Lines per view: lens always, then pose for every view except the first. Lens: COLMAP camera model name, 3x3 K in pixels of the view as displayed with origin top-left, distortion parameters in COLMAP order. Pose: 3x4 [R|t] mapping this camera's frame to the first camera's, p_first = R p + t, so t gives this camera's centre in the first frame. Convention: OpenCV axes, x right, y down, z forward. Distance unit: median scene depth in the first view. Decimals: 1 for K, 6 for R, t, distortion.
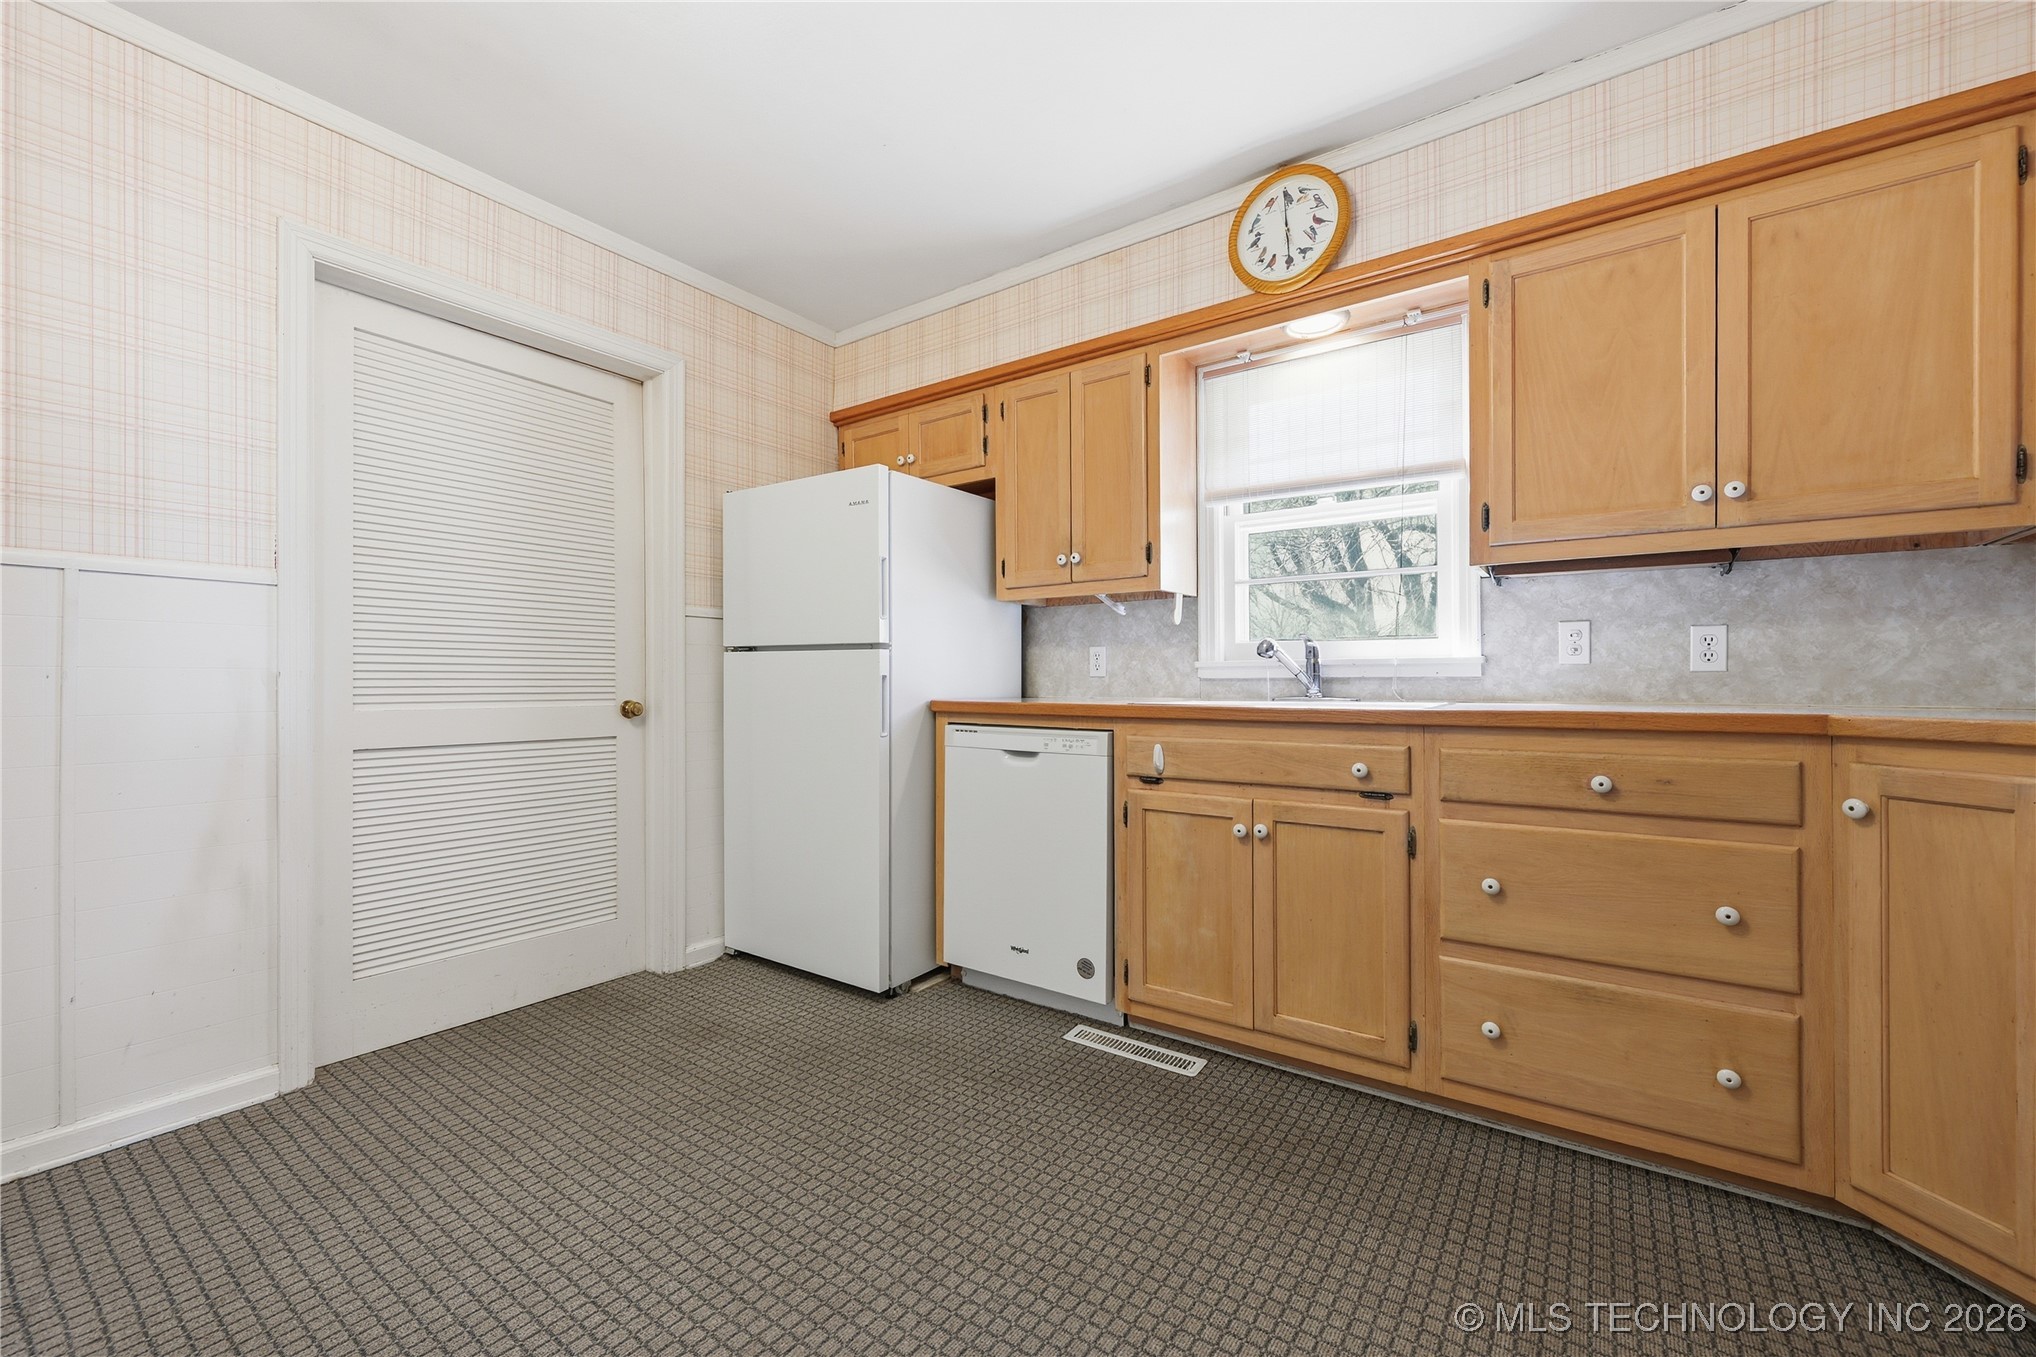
lens RADIAL K [[823.3, 0, 1023.8], [0, 823.3, 677.7], [0, 0, 1]] dist [0.002592, -0.000649]
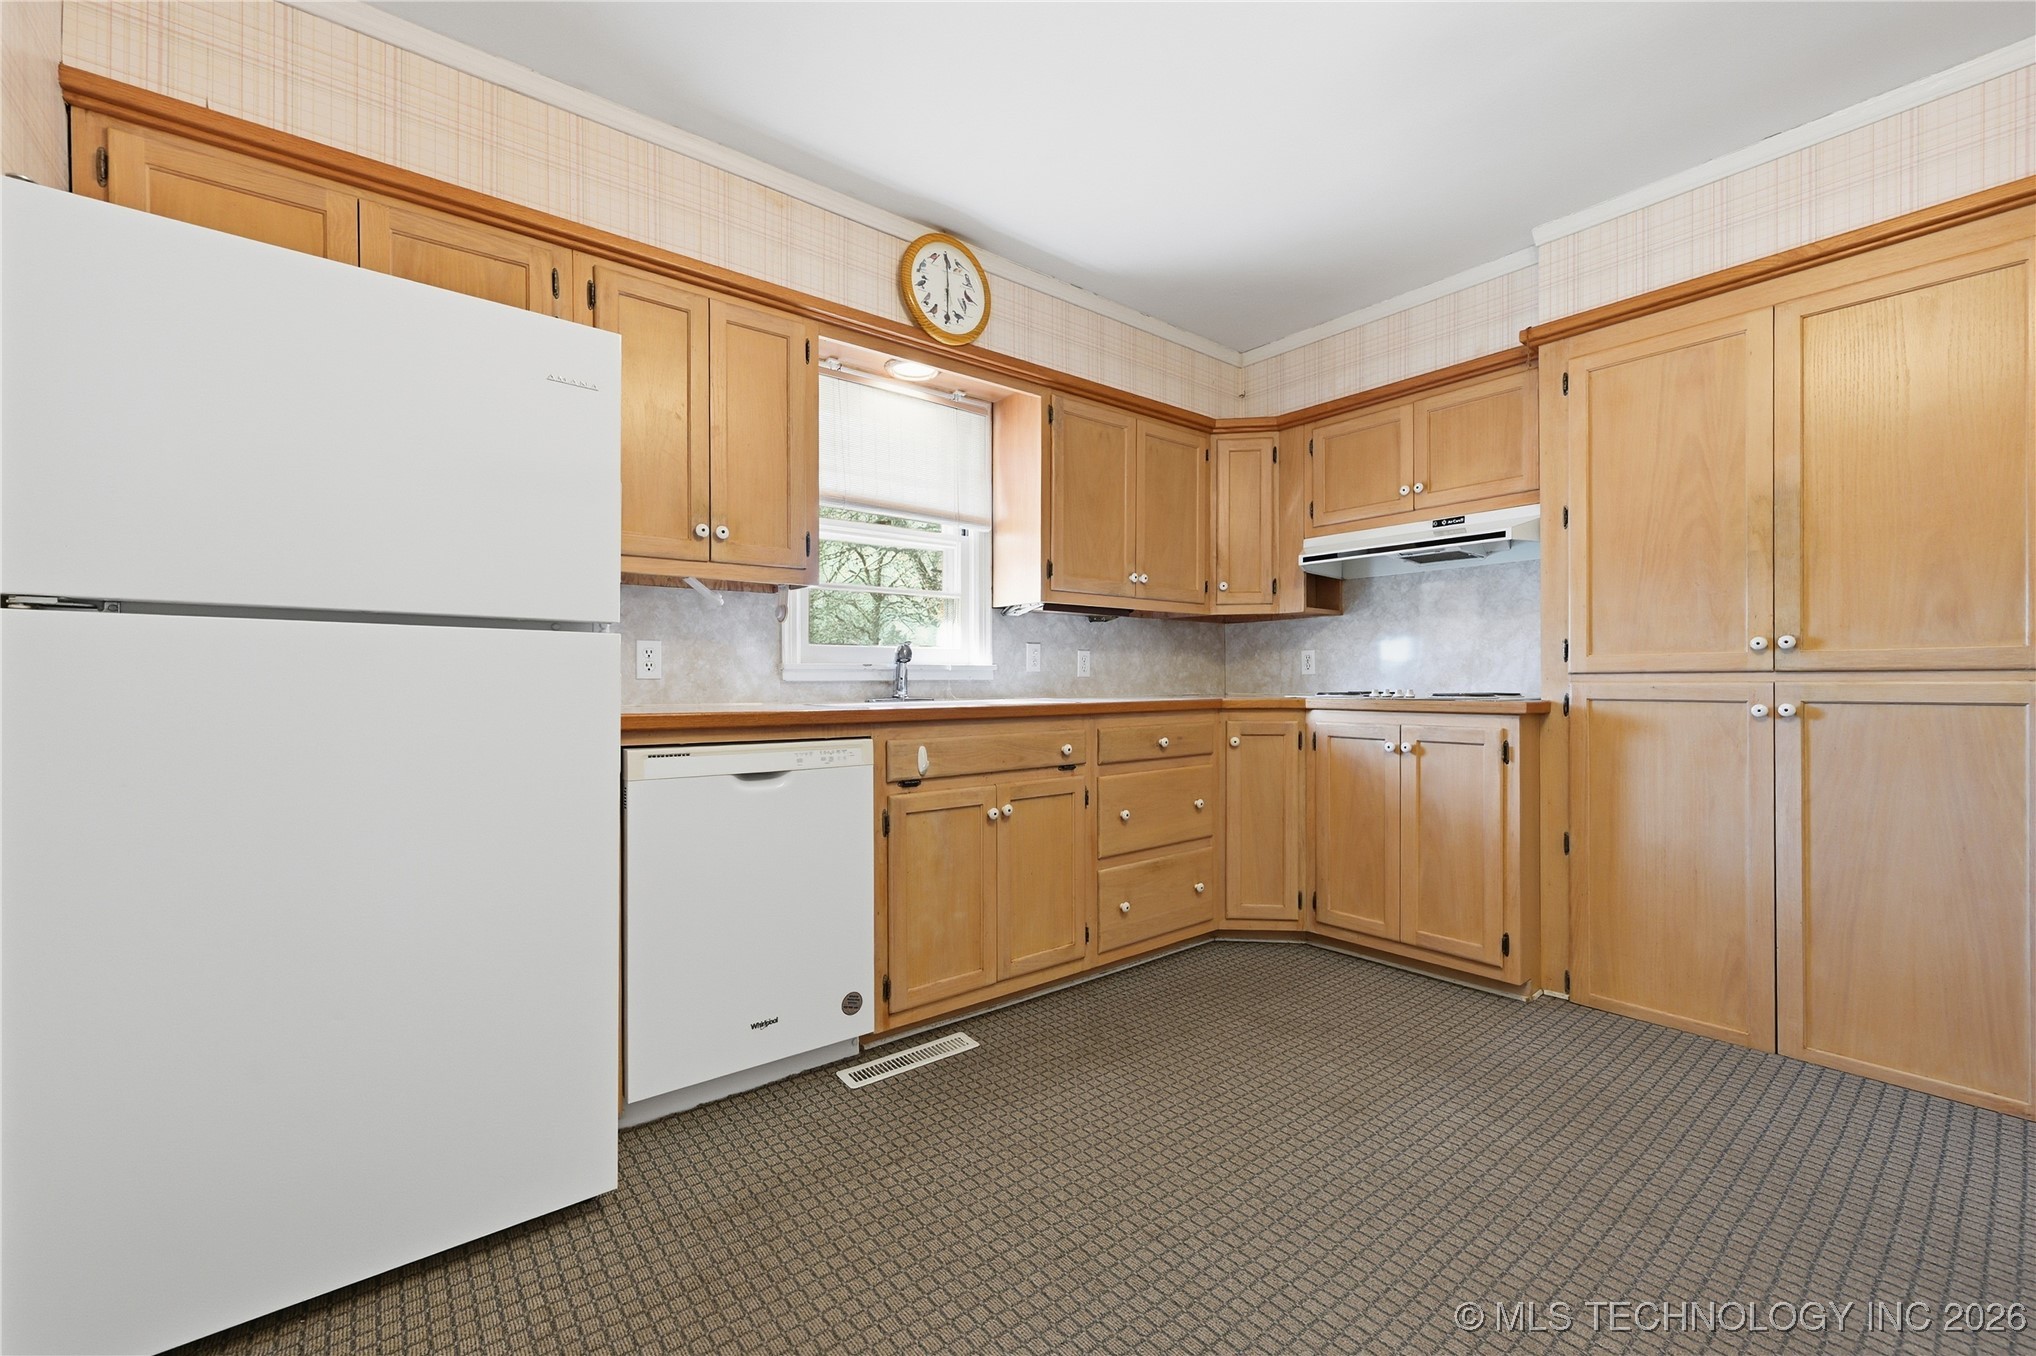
lens RADIAL K [[823.3, 0, 1019.6], [0, 823.3, 680.6], [0, 0, 1]] dist [0.002592, -0.000649]
pose [[0.273869, 0.001297, 0.961766, -0.765362], [-0.000853, 0.999999, -0.001106, 0.001382], [-0.961767, -0.000518, 0.273870, 0.597853]]
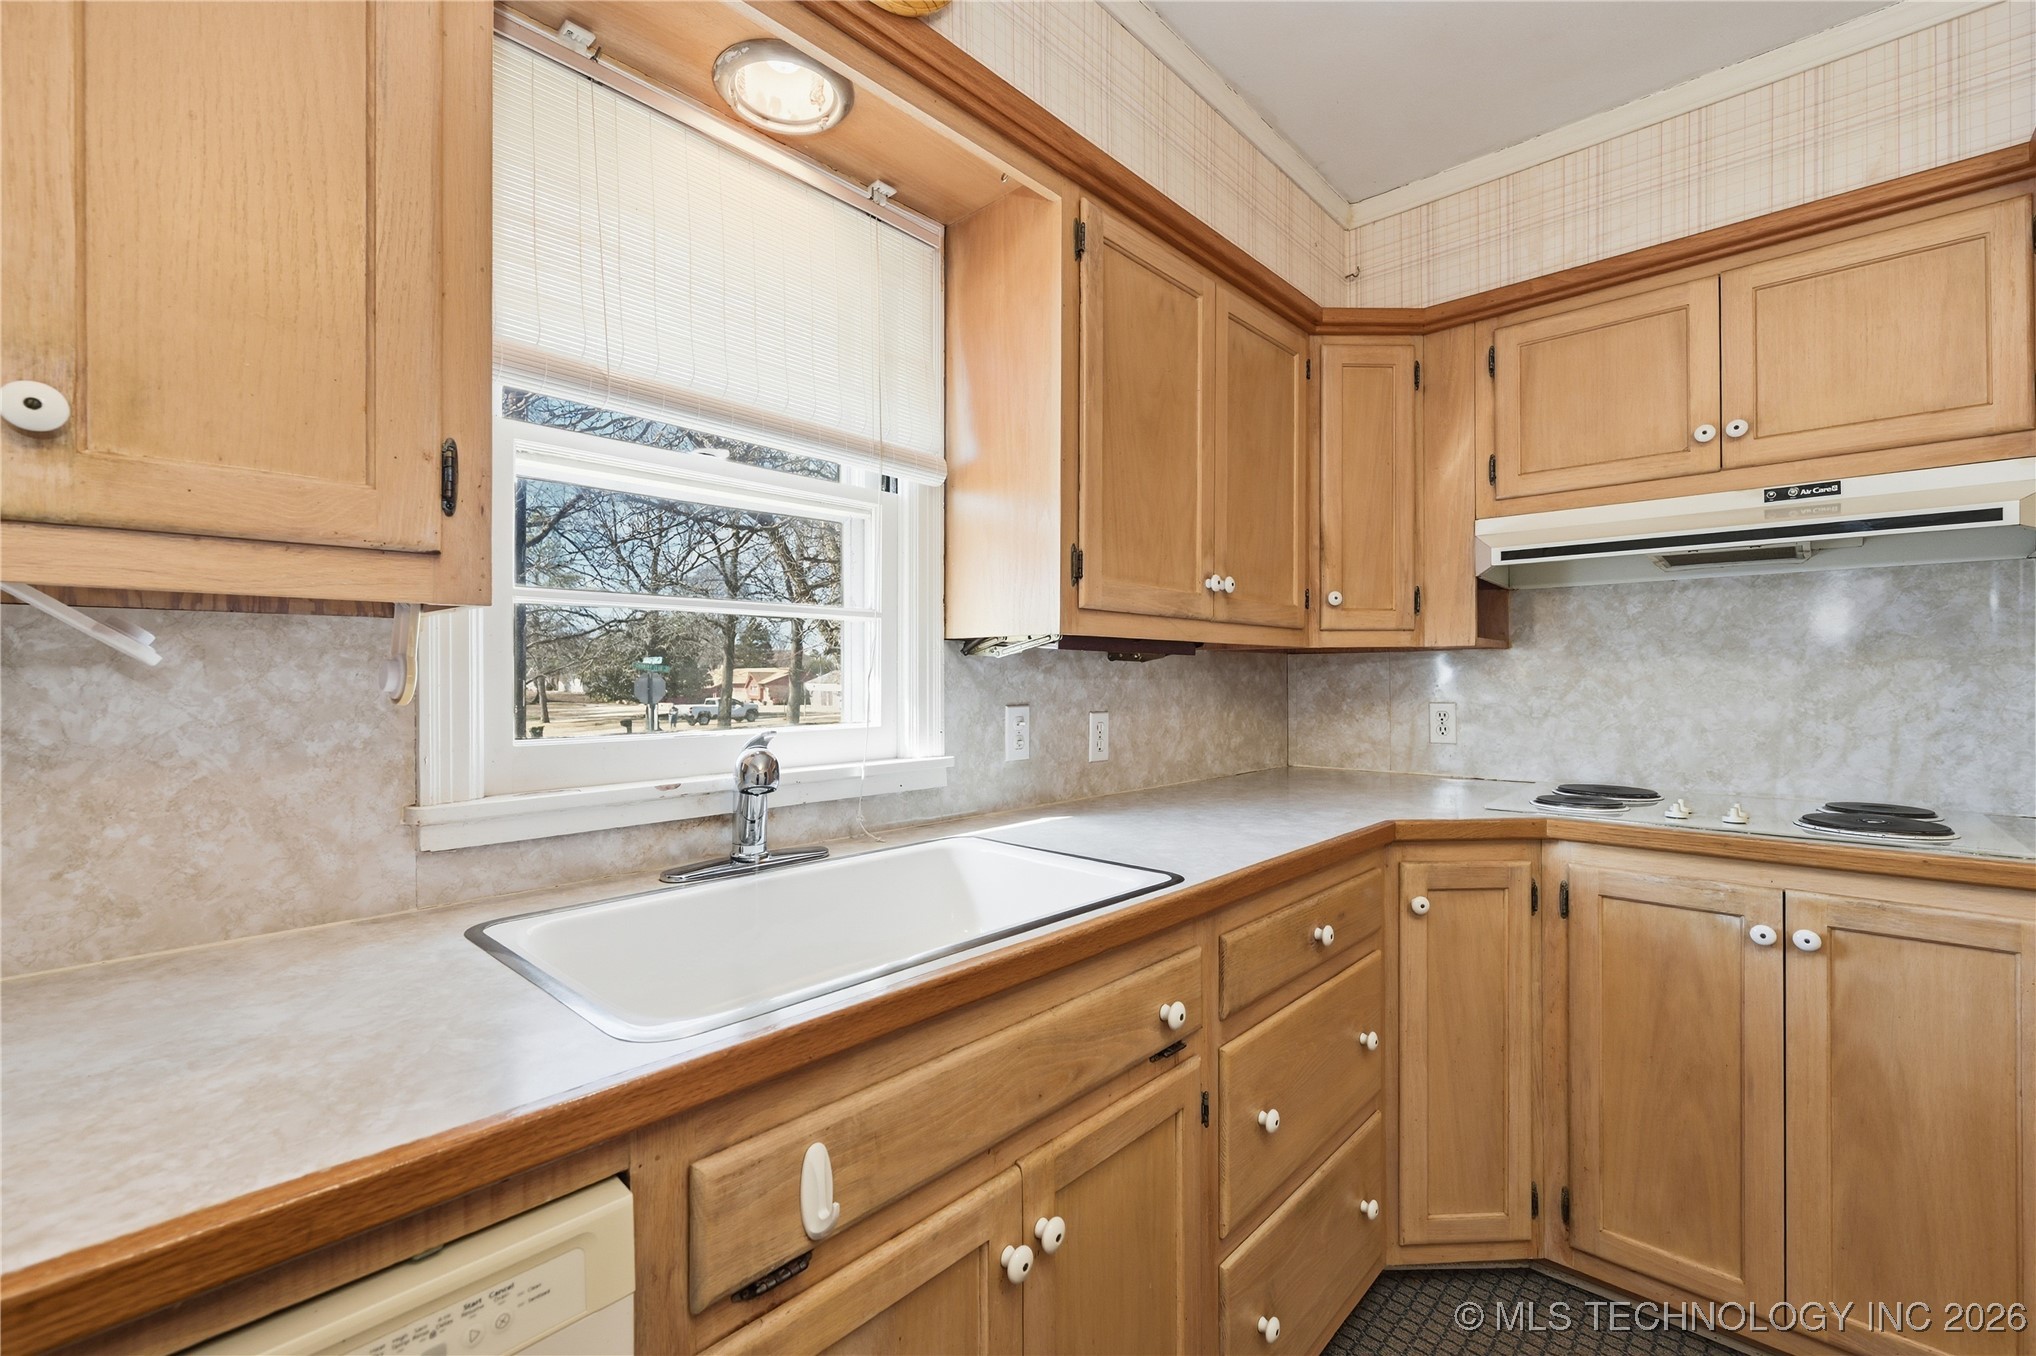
lens RADIAL K [[872.6, 0, 1015.3], [0, 872.6, 669.7], [0, 0, 1]] dist [-0.000271, -0.000056]
pose [[0.136639, 0.009262, 0.990578, -0.148857], [-0.002318, 0.999957, -0.009030, -0.092438], [-0.990618, -0.001063, 0.136655, 0.867234]]
